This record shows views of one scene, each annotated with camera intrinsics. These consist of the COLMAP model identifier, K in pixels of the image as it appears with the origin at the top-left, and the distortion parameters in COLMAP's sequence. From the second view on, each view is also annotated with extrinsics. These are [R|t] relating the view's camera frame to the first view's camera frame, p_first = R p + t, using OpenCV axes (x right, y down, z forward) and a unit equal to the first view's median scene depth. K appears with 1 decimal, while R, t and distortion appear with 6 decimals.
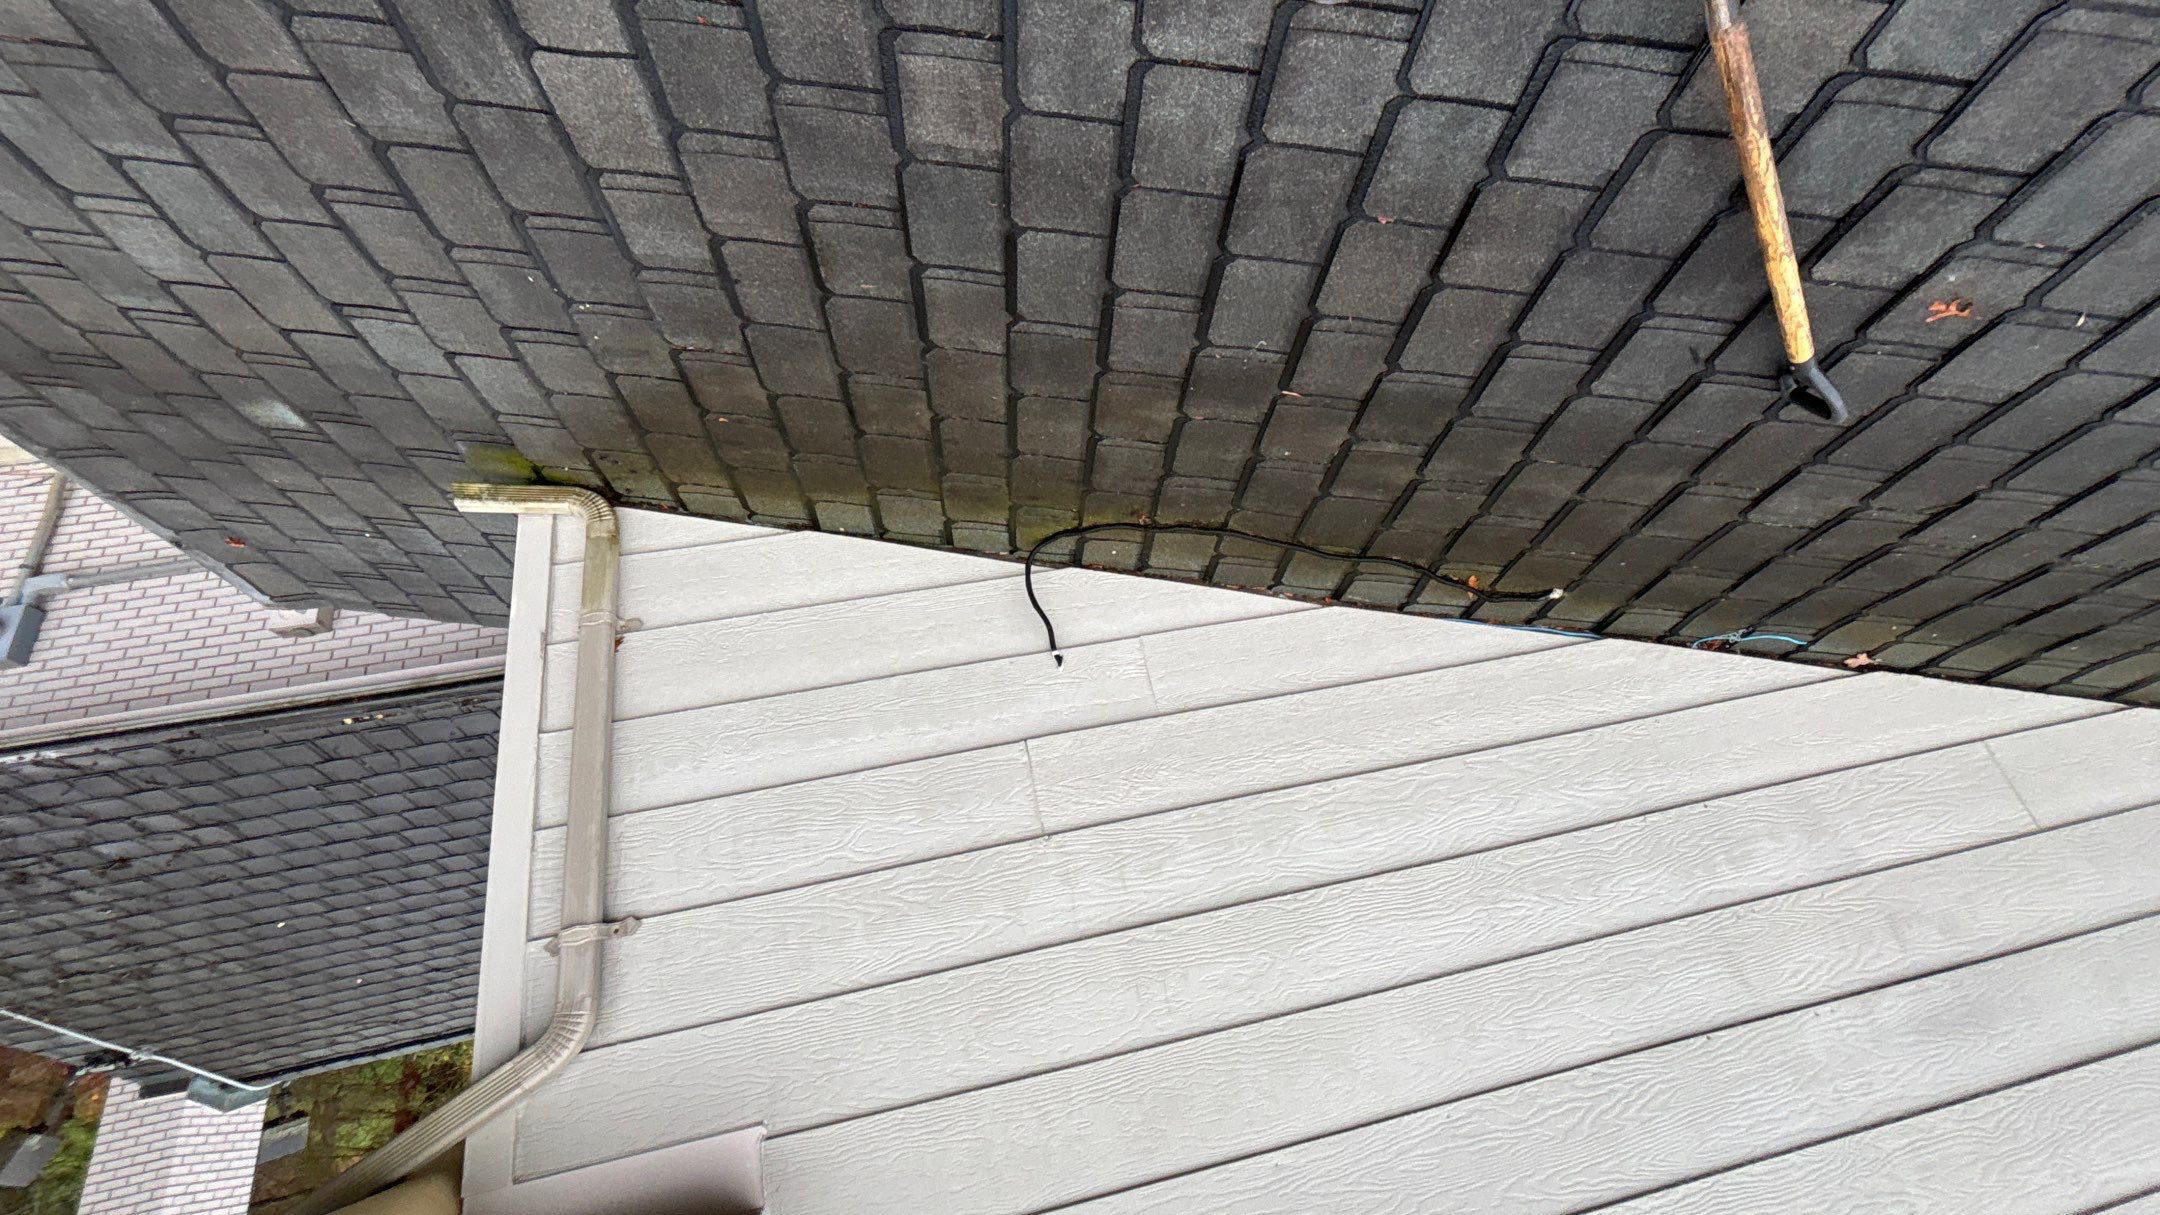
lens RADIAL K [[861.7, 0, 1074.7], [0, 861.7, 603.5], [0, 0, 1]] dist [0.000888, 0.000050]
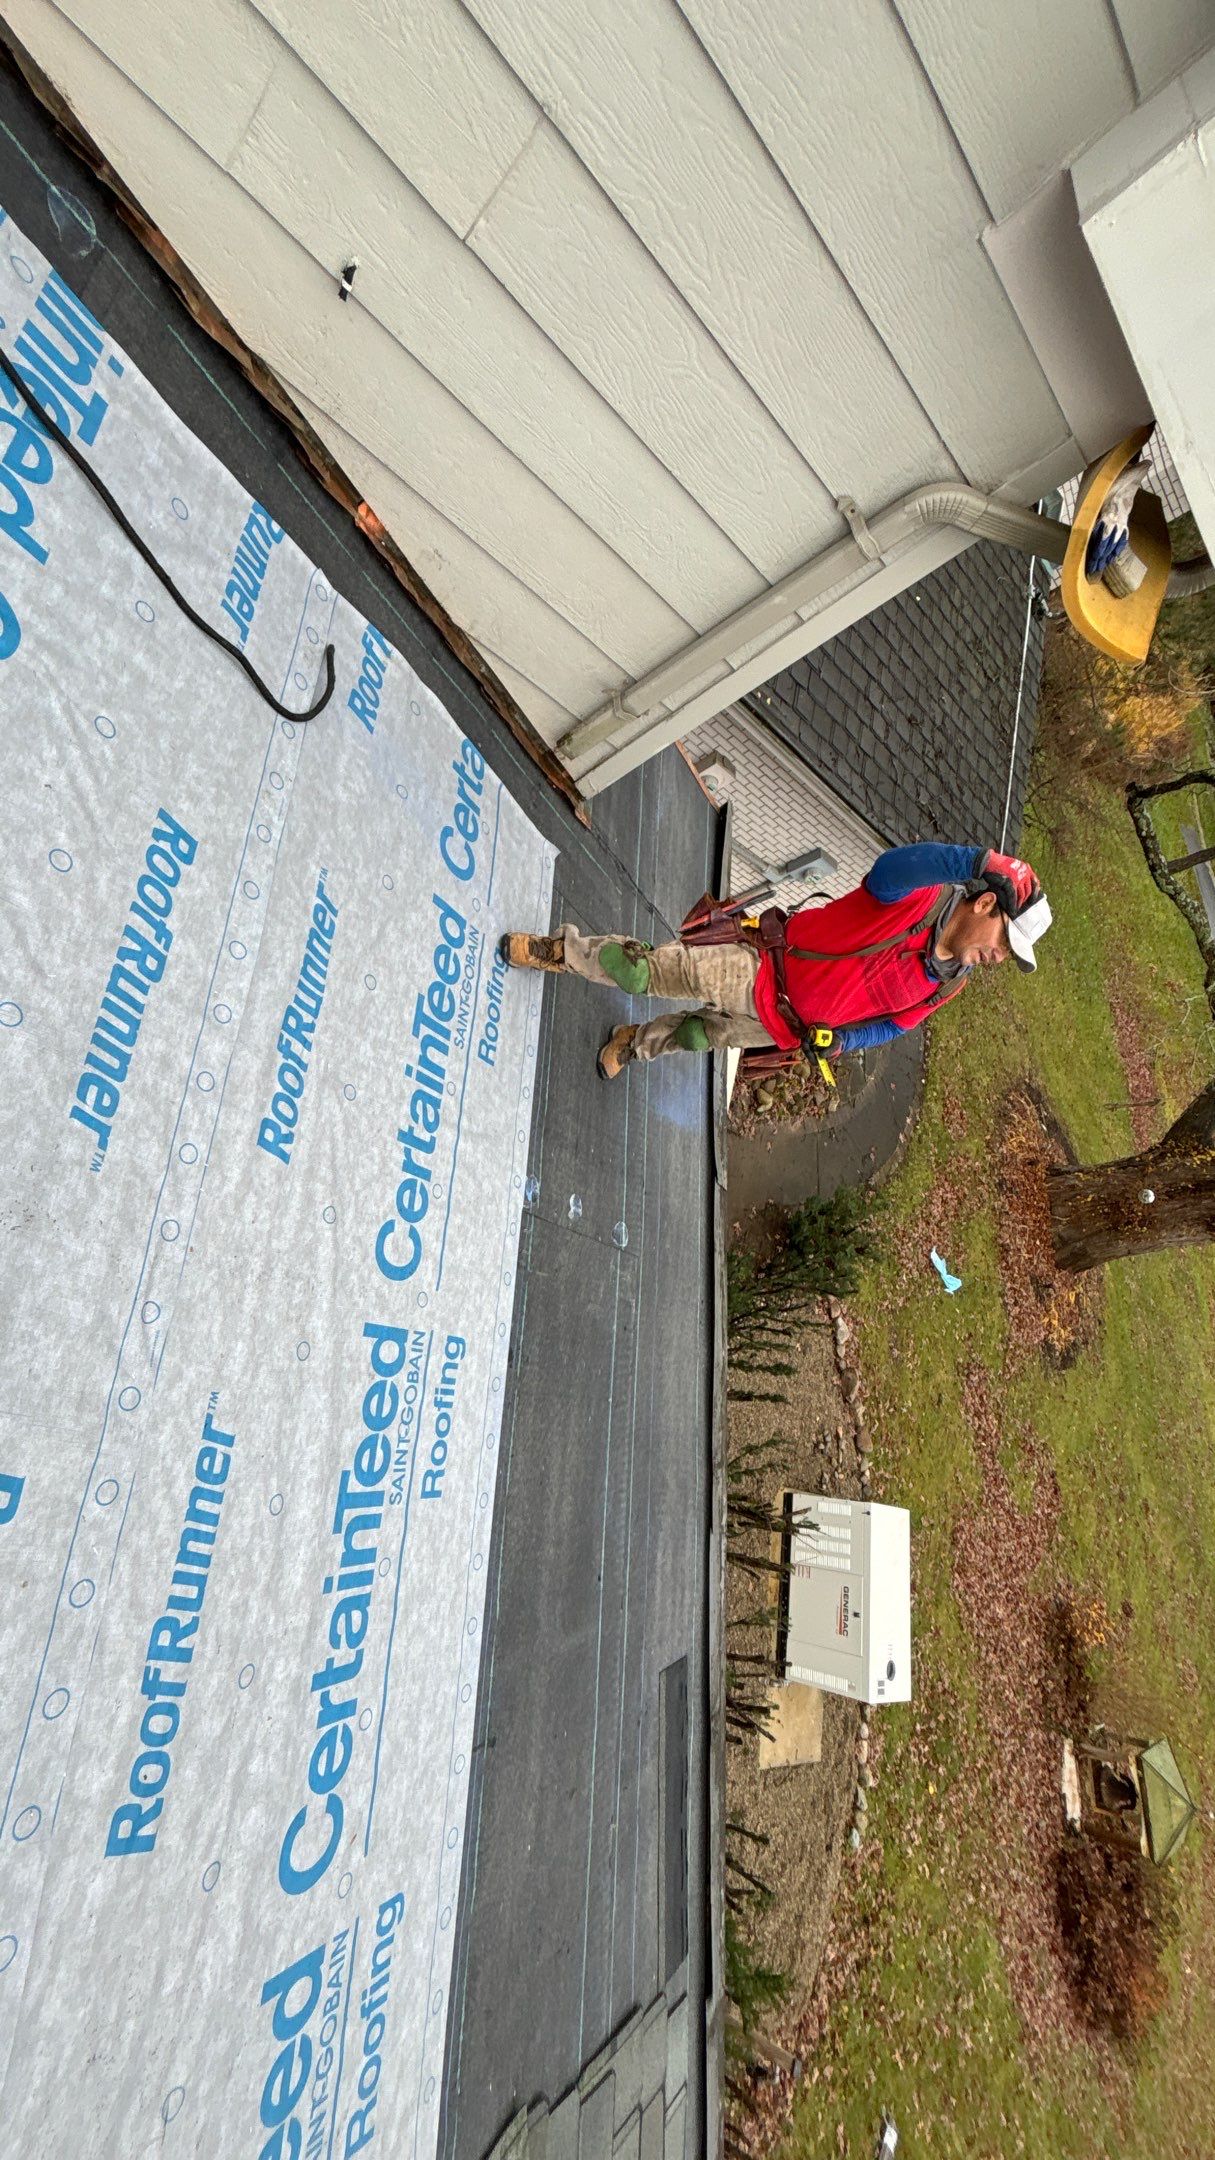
lens RADIAL K [[861.7, 0, 609.6], [0, 861.7, 1084.3], [0, 0, 1]] dist [0.000888, 0.000050]
pose [[-0.548998, -0.275532, -0.789103, 0.278016], [0.744310, -0.590695, -0.311581, 0.055822], [-0.380268, -0.758394, 0.529372, -0.014306]]
